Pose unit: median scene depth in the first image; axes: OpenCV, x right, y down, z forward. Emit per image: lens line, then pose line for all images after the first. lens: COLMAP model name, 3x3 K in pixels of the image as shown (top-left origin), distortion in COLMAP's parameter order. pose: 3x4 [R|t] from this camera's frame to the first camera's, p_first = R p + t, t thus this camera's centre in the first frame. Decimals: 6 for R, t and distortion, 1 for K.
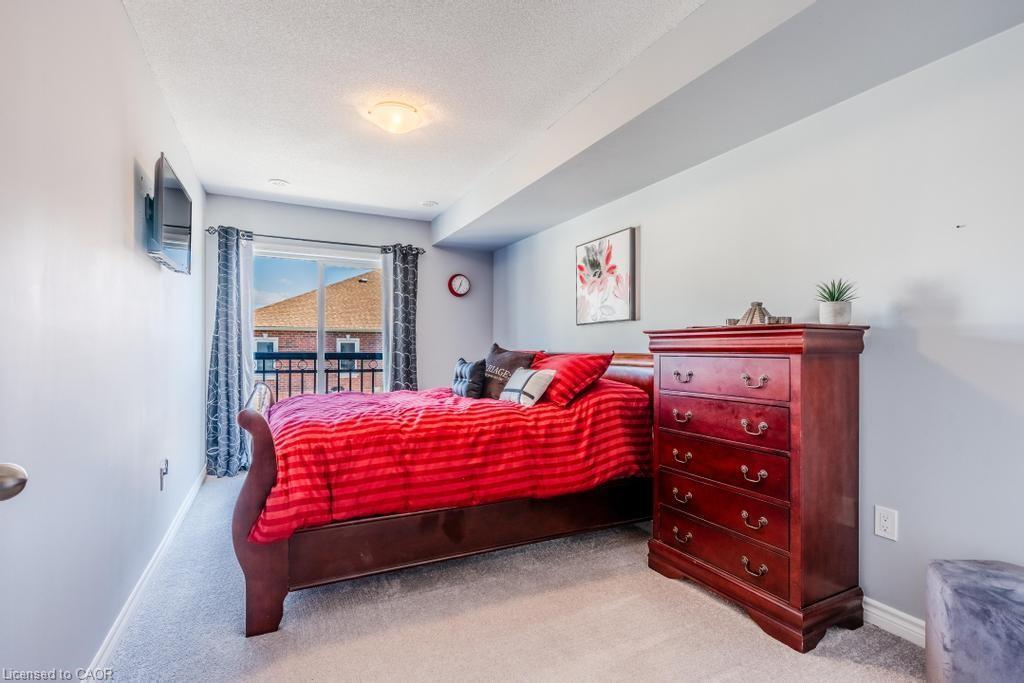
lens RADIAL K [[454.6, 0, 504.3], [0, 454.6, 341.3], [0, 0, 1]] dist [-0.000830, 0.000114]
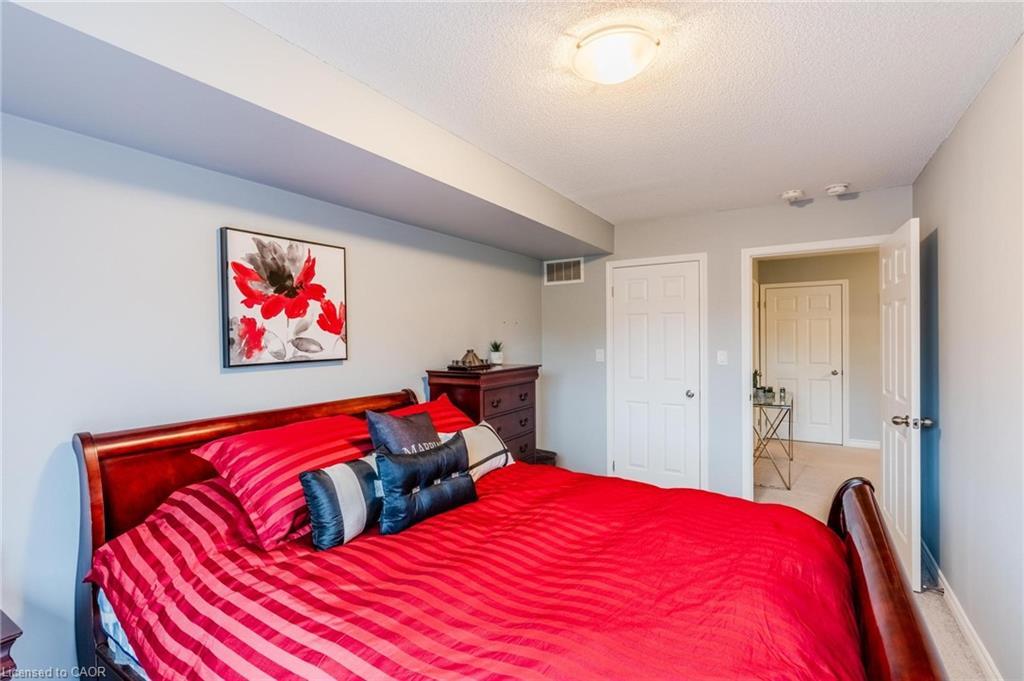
lens RADIAL K [[454.6, 0, 504.3], [0, 454.6, 340.3], [0, 0, 1]] dist [-0.000830, 0.000114]
pose [[-0.494485, 0.000475, 0.869186, -0.548724], [0.000503, 1.000000, -0.000260, -0.075477], [-0.869186, 0.000309, -0.494485, 1.073172]]
